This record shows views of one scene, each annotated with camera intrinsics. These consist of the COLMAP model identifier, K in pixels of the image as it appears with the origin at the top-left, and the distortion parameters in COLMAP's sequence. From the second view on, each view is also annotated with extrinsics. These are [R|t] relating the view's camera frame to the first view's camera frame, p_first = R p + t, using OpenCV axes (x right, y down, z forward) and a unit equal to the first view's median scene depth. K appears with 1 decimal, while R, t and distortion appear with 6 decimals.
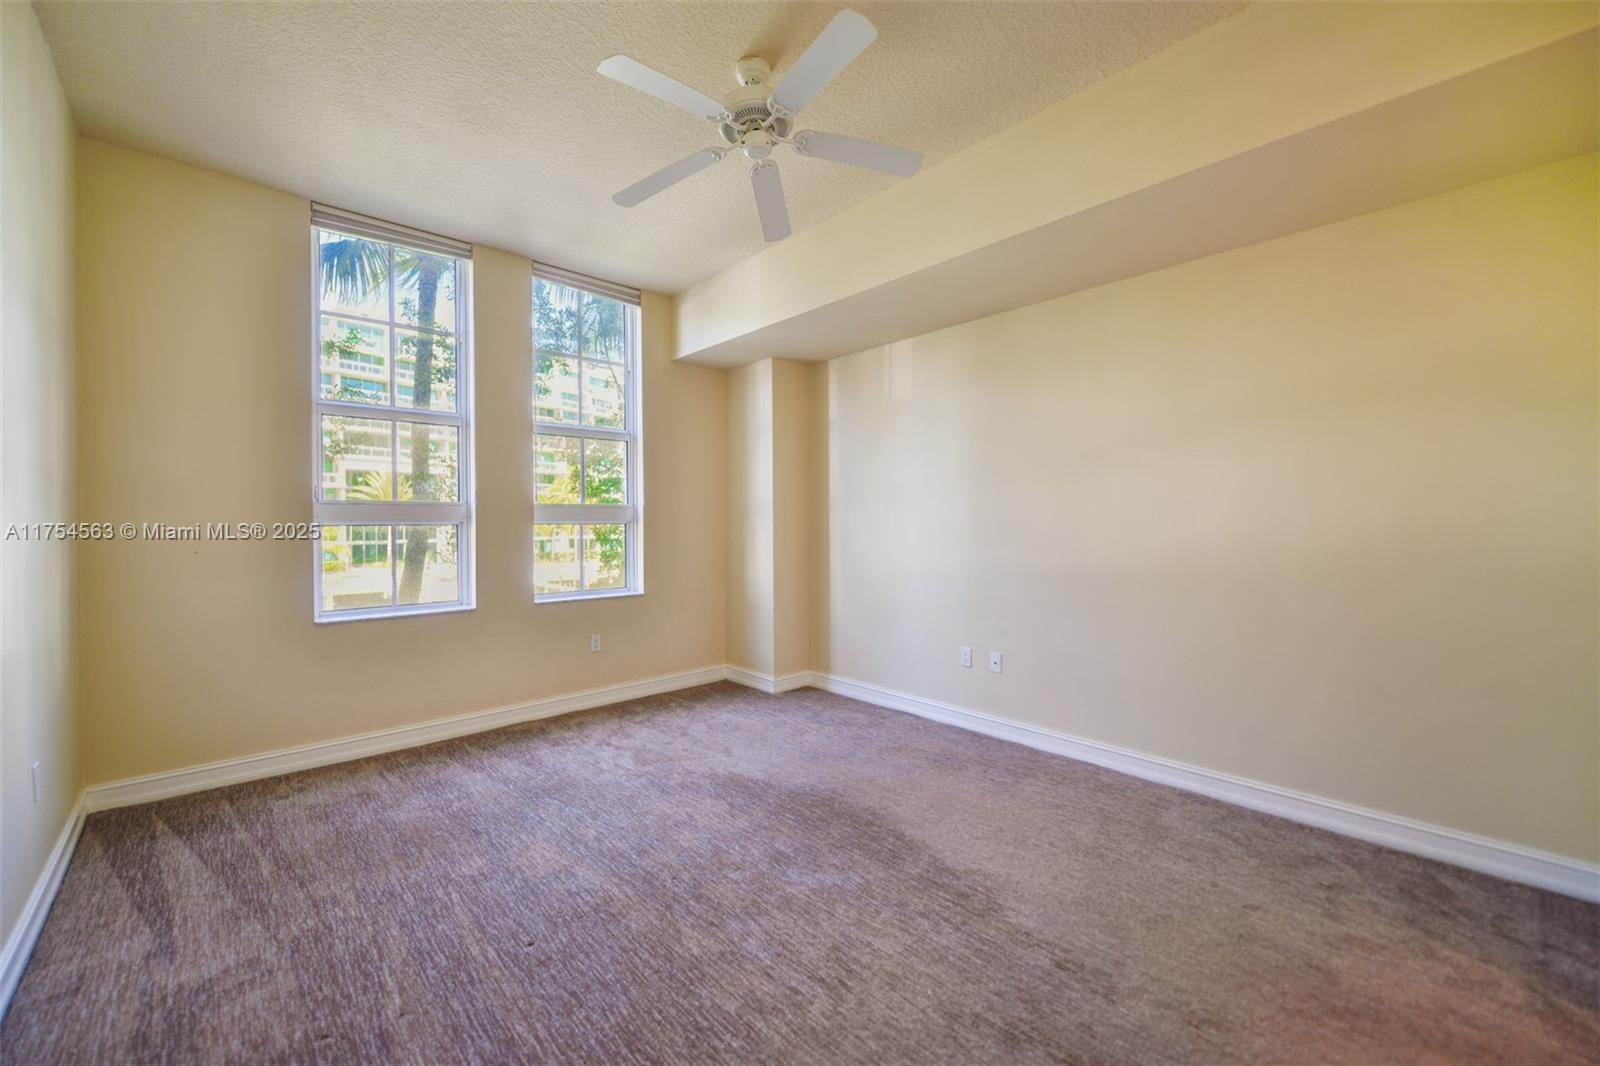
lens RADIAL K [[632.3, 0, 794.3], [0, 632.3, 527.2], [0, 0, 1]] dist [-0.000562, -0.000823]
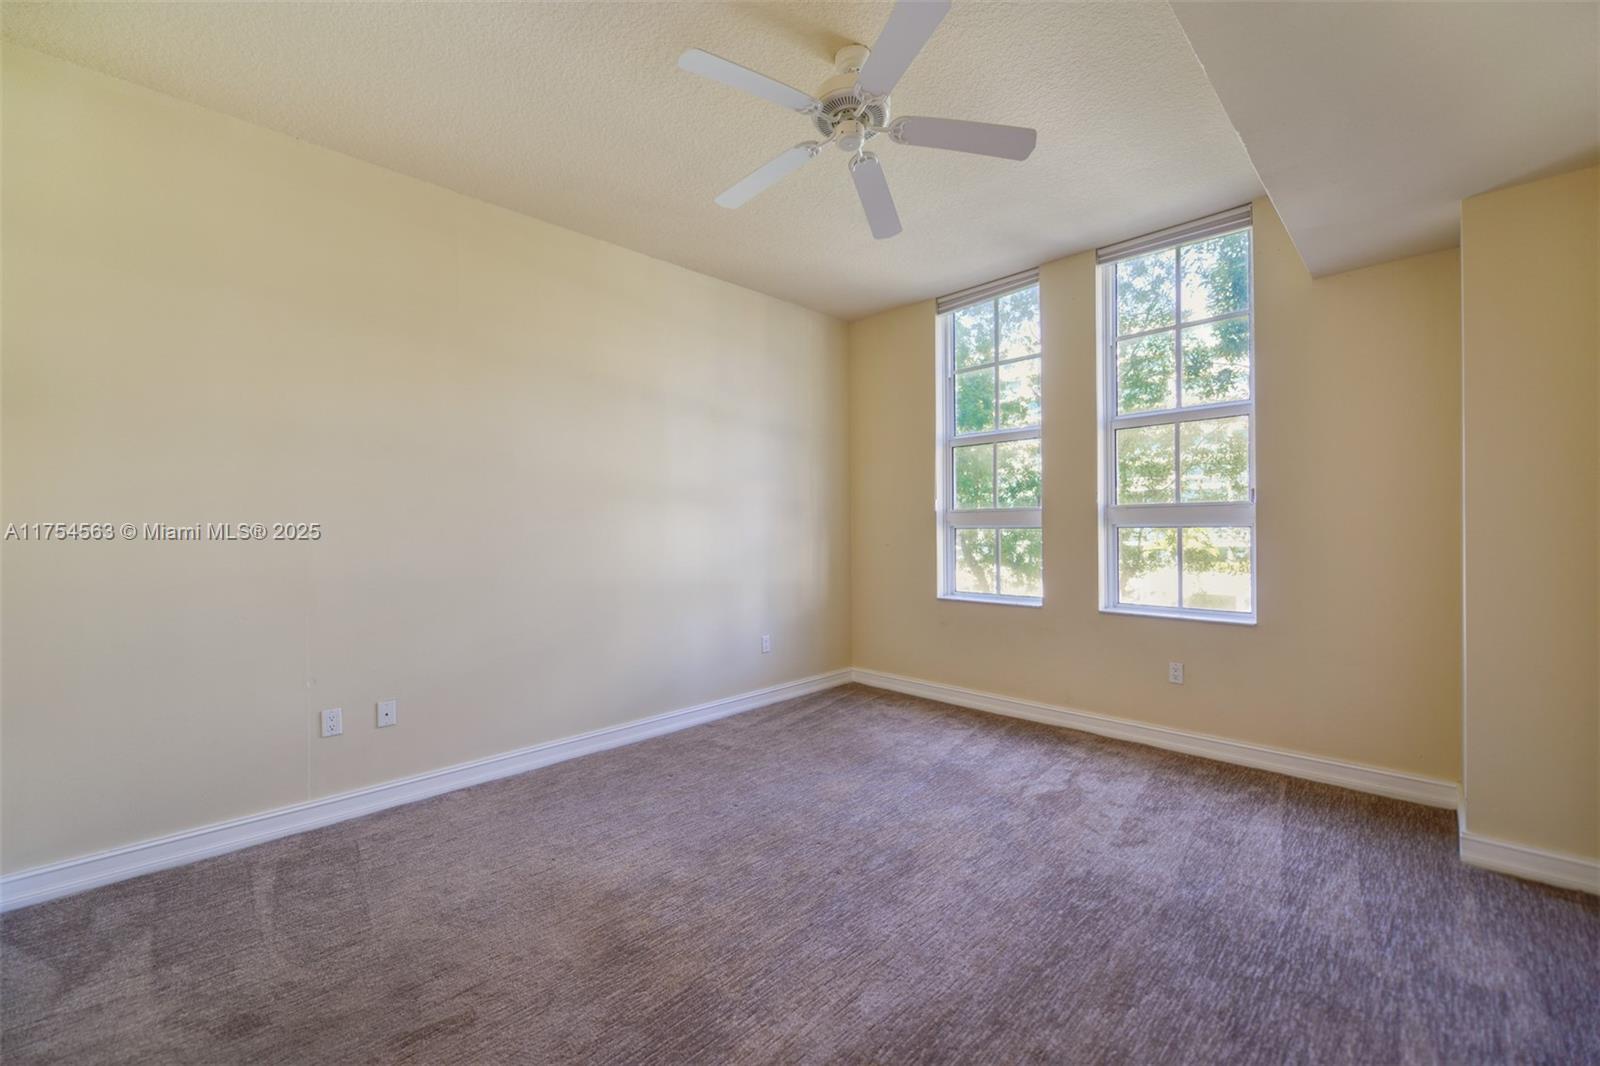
lens RADIAL K [[632.3, 0, 794.3], [0, 632.3, 527.2], [0, 0, 1]] dist [-0.000562, -0.000823]
pose [[0.040242, -0.001645, -0.999189, 0.579997], [-0.005842, 0.999981, -0.001882, -0.000059], [0.999173, 0.005913, 0.040231, 0.573470]]
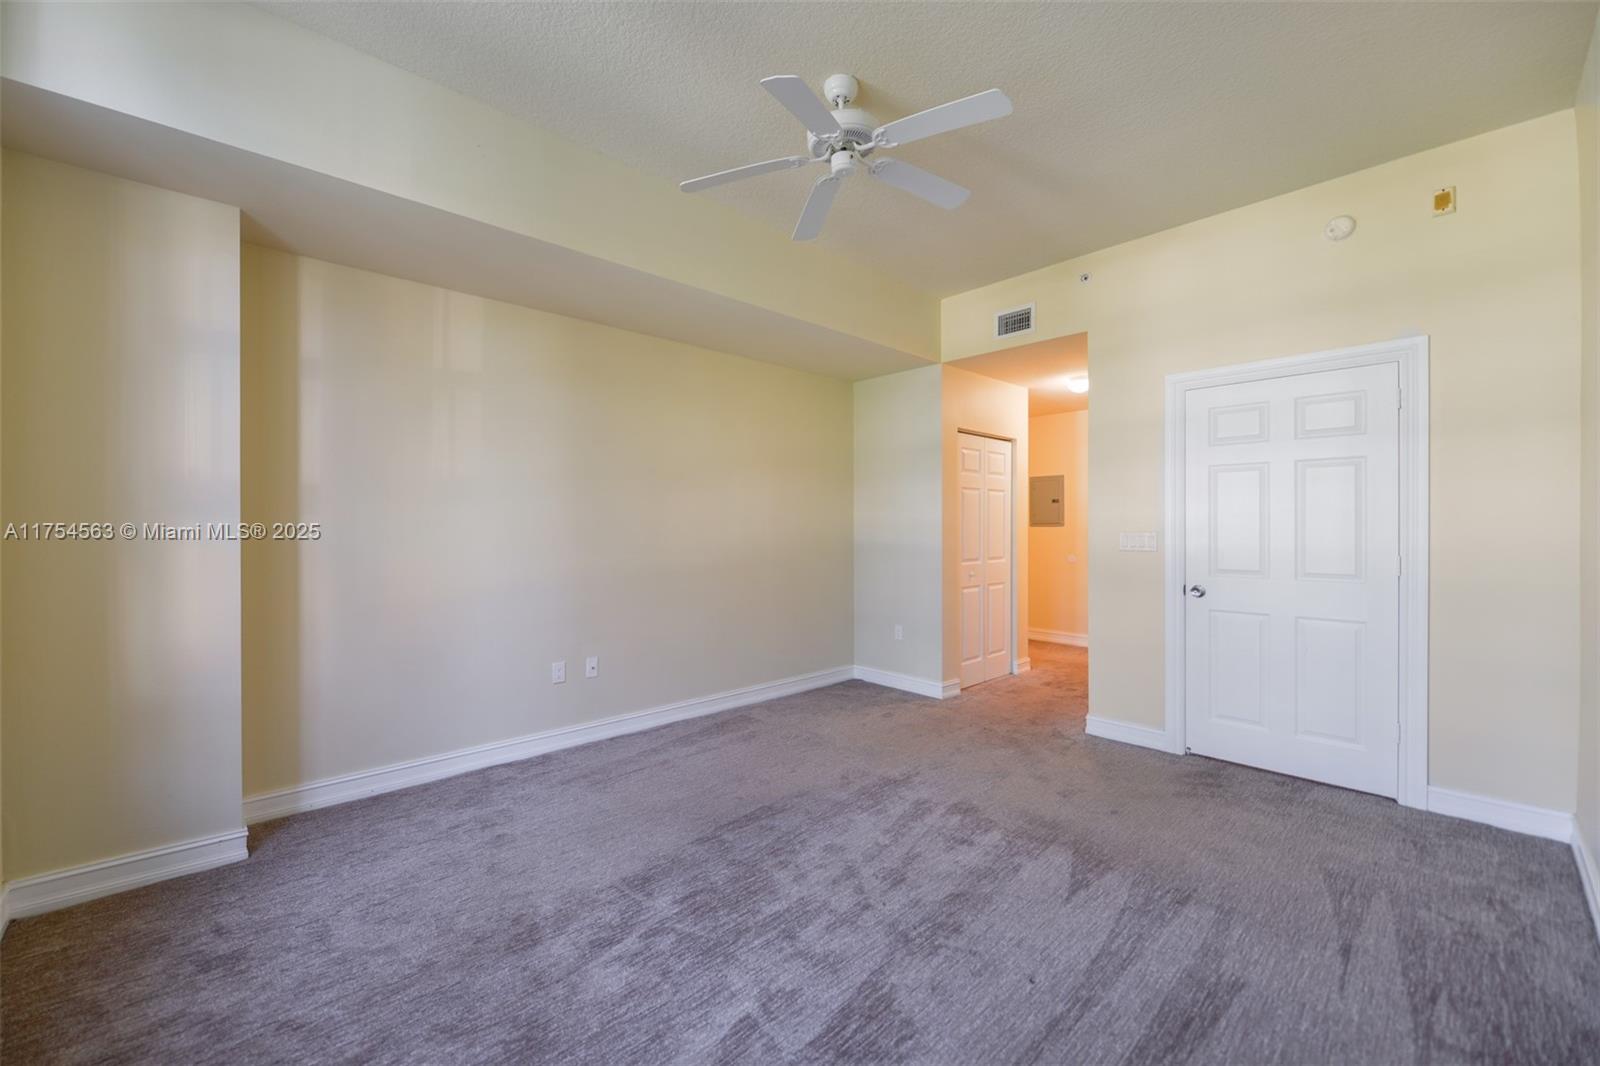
lens RADIAL K [[632.3, 0, 794.3], [0, 632.3, 527.2], [0, 0, 1]] dist [-0.000562, -0.000823]
pose [[-0.011840, 0.005953, 0.999912, -0.714491], [0.011998, 0.999911, -0.005811, 0.000563], [-0.999858, 0.011928, -0.011911, 0.714942]]
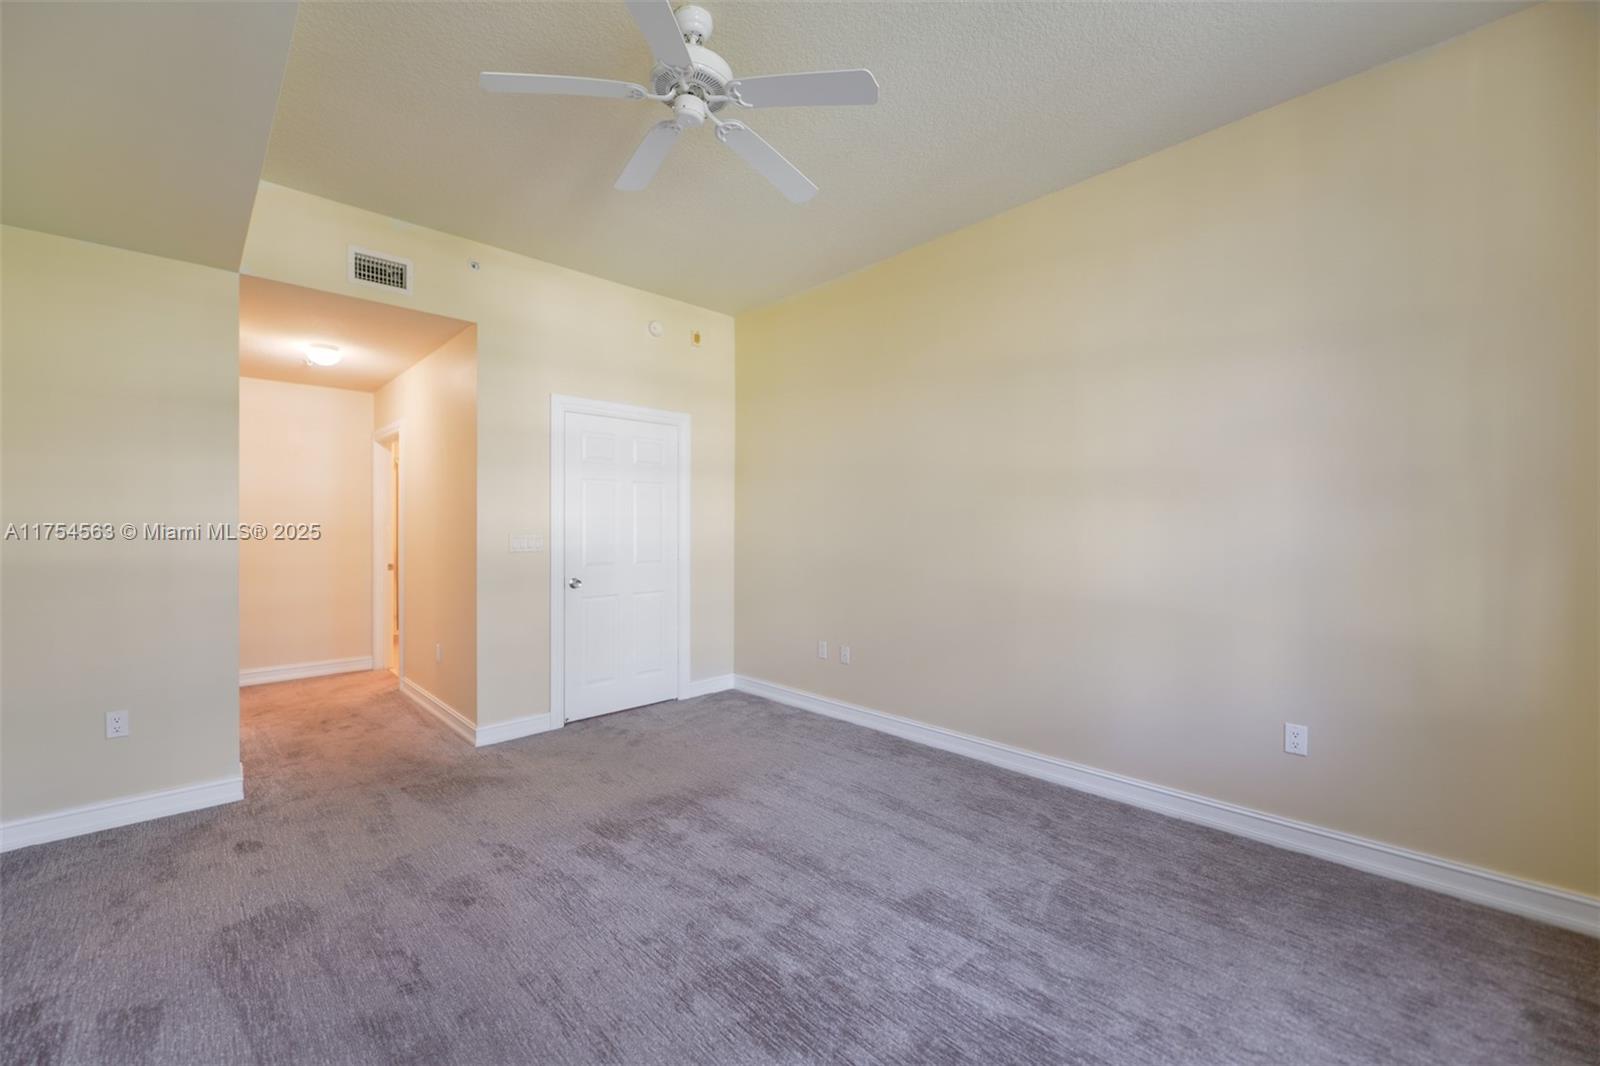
lens RADIAL K [[632.3, 0, 794.3], [0, 632.3, 527.2], [0, 0, 1]] dist [-0.000562, -0.000823]
pose [[-0.999686, 0.006565, -0.024202, -0.119818], [0.006264, 0.999902, 0.012503, -0.013544], [0.024282, 0.012348, -0.999629, 1.246773]]
